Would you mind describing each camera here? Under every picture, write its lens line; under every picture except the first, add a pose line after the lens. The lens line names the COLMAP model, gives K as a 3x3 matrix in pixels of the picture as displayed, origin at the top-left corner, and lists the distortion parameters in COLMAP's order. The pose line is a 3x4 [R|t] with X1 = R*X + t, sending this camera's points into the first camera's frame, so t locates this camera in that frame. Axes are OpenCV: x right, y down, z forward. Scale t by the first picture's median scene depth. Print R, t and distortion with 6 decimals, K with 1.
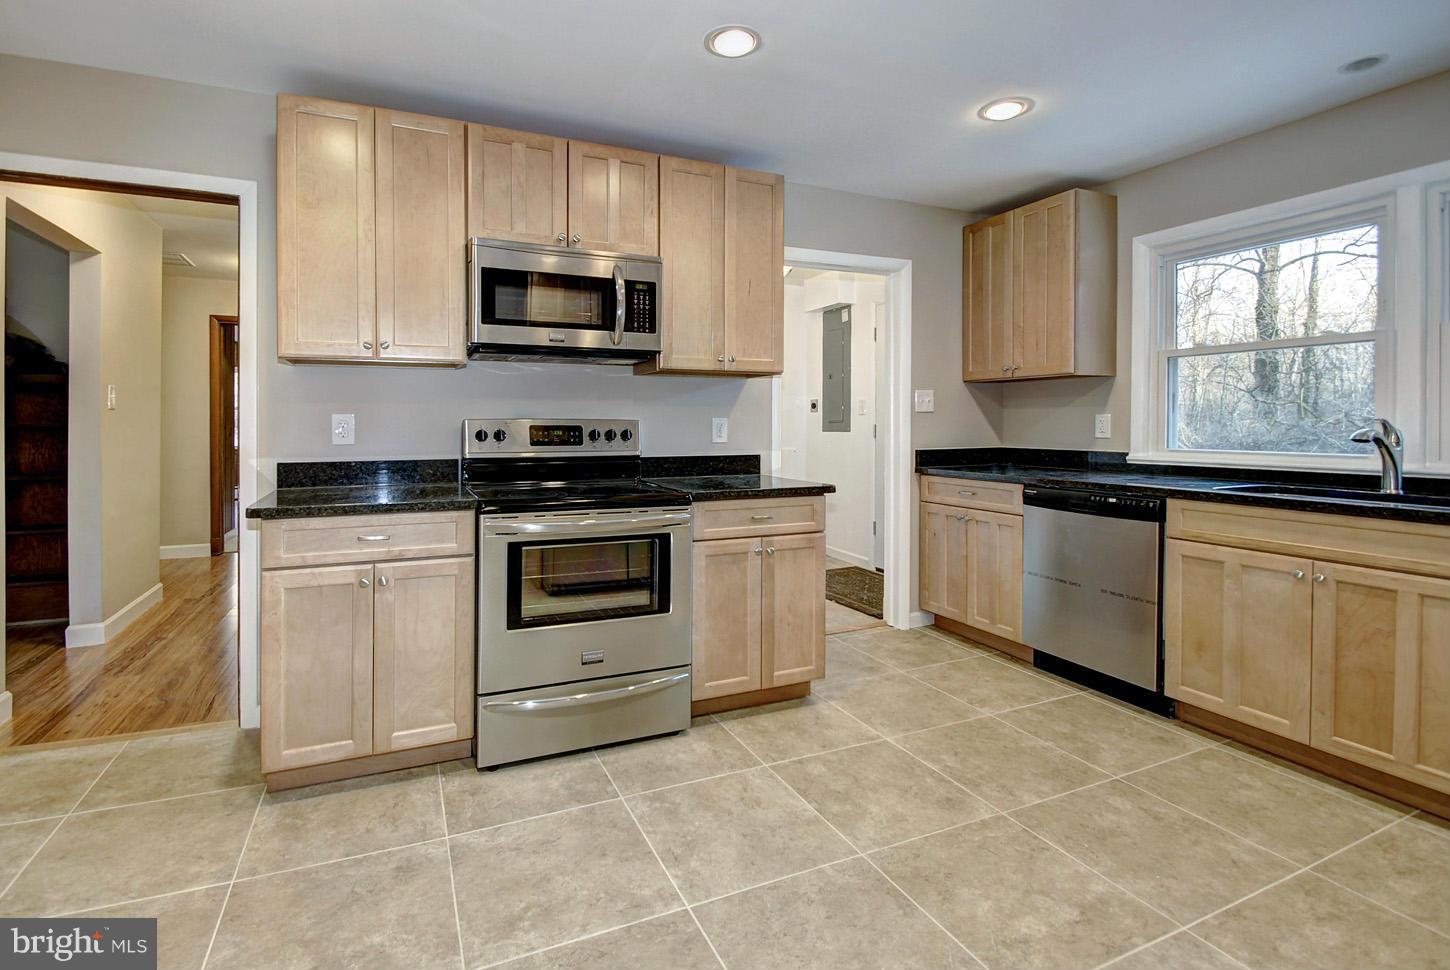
lens RADIAL K [[660.4, 0, 680.6], [0, 660.4, 423.4], [0, 0, 1]] dist [-0.016860, -0.000572]
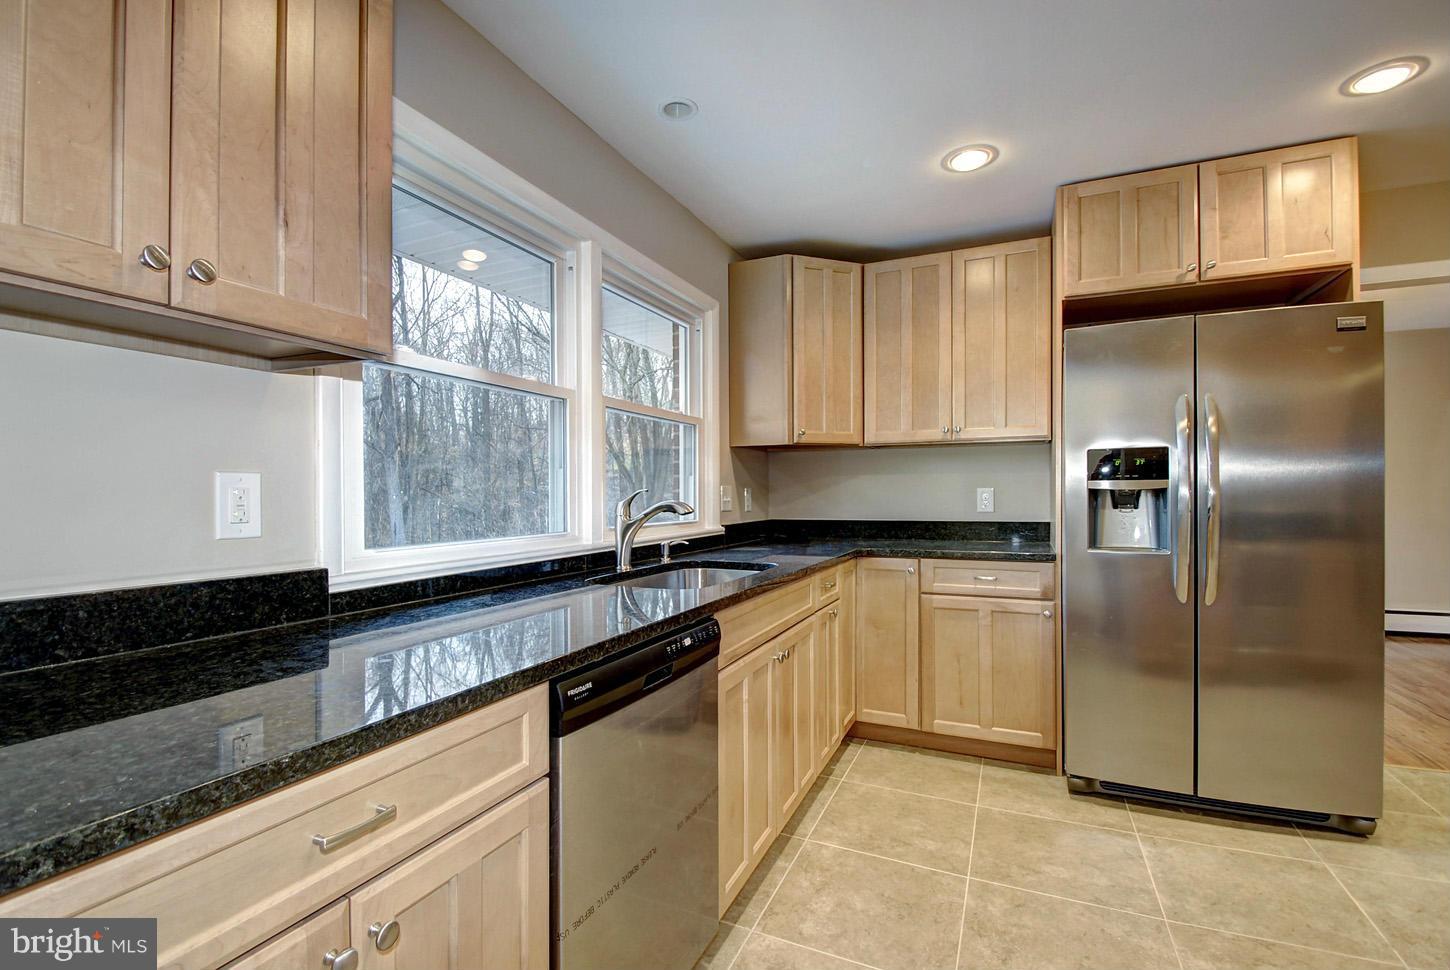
lens RADIAL K [[650.3, 0, 731.8], [0, 650.3, 504.3], [0, 0, 1]] dist [-0.016103, -0.000681]
pose [[-0.684185, -0.006266, 0.729281, 0.312518], [0.004084, 0.999914, 0.012423, 0.002725], [-0.729297, 0.011478, -0.684101, 1.565868]]
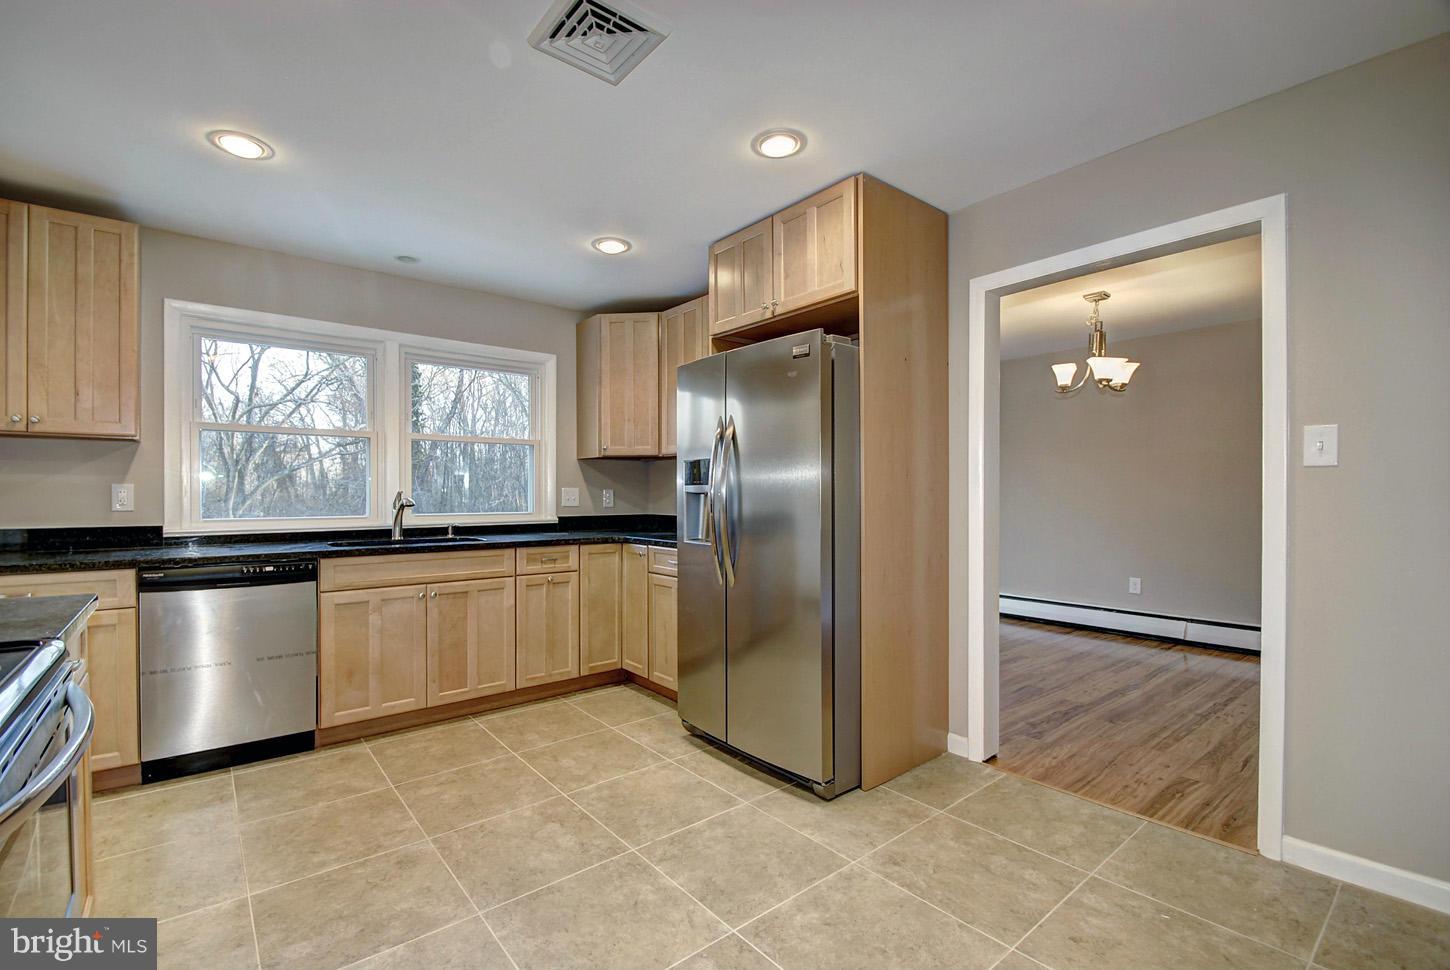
lens RADIAL K [[641.4, 0, 728.1], [0, 641.4, 497.4], [0, 0, 1]] dist [-0.009684, -0.000219]
pose [[-0.299924, -0.006867, 0.953938, -0.618712], [-0.001504, 0.999976, 0.006725, -0.004285], [-0.953962, 0.000582, -0.299927, 0.720977]]
